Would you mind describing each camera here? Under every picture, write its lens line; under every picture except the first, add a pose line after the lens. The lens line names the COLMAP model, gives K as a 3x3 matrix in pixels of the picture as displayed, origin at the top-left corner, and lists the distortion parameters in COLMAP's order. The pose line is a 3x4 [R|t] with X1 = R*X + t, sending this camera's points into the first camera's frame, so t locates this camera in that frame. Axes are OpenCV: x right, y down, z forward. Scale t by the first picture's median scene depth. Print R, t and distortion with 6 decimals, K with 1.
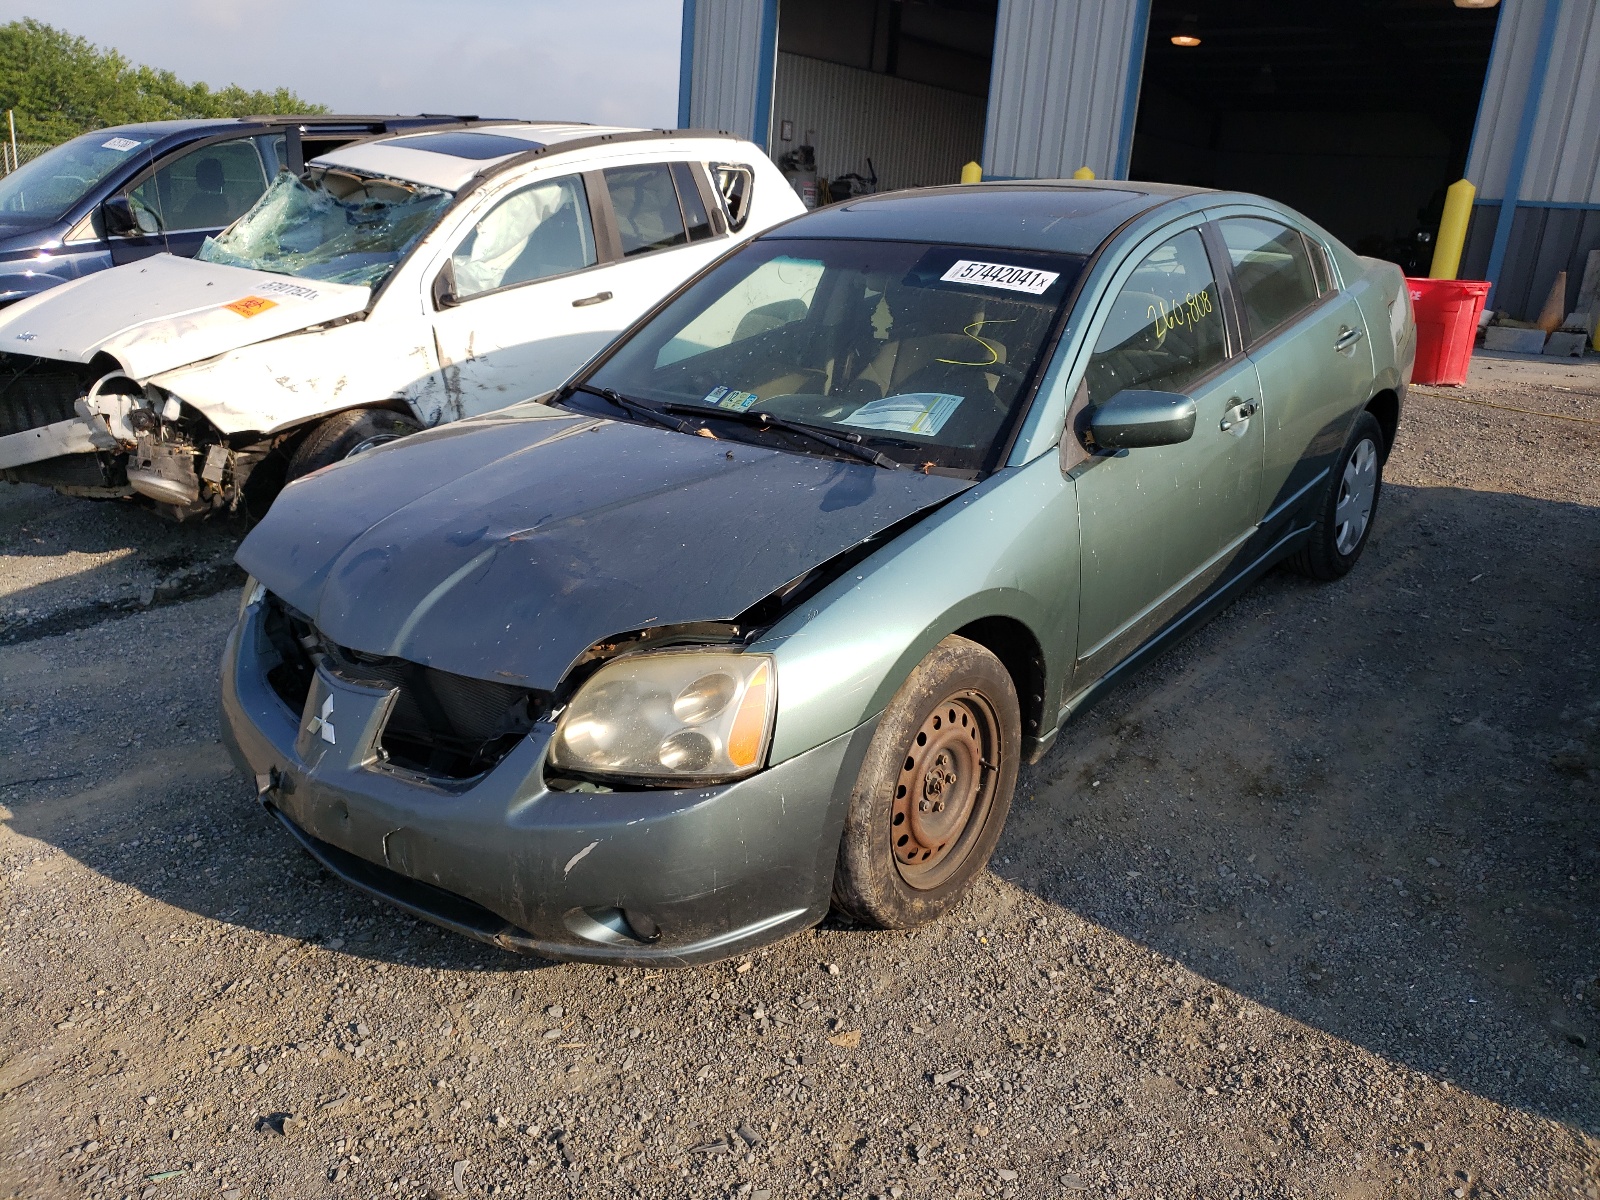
lens RADIAL K [[1194.5, 0, 800.0], [0, 1194.5, 600.0], [0, 0, 1]] dist [0.010773, 0.013939]
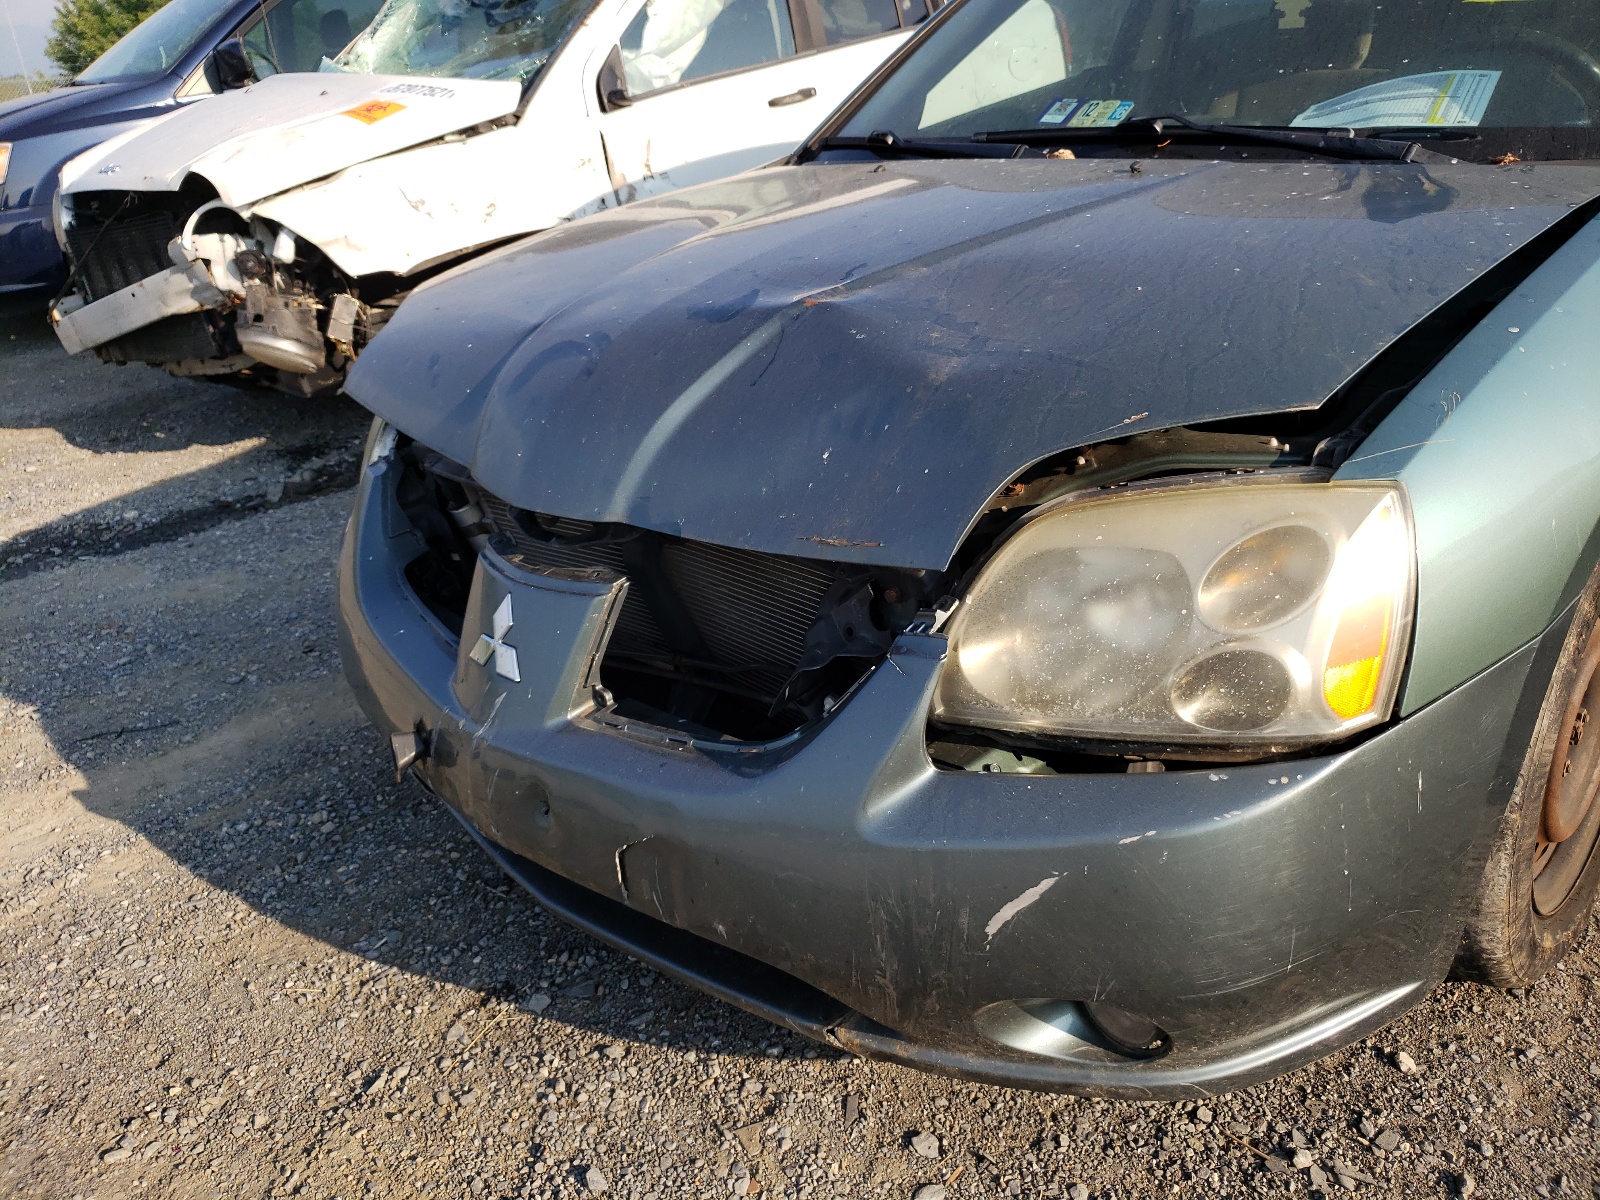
lens RADIAL K [[1104.0, 0, 800.0], [0, 1104.0, 600.0], [0, 0, 1]] dist [0.002786, 0.003129]
pose [[0.994066, -0.030233, -0.104490, -0.183036], [0.037959, 0.996627, 0.072764, 0.044266], [0.101937, -0.076298, 0.991861, 0.454896]]
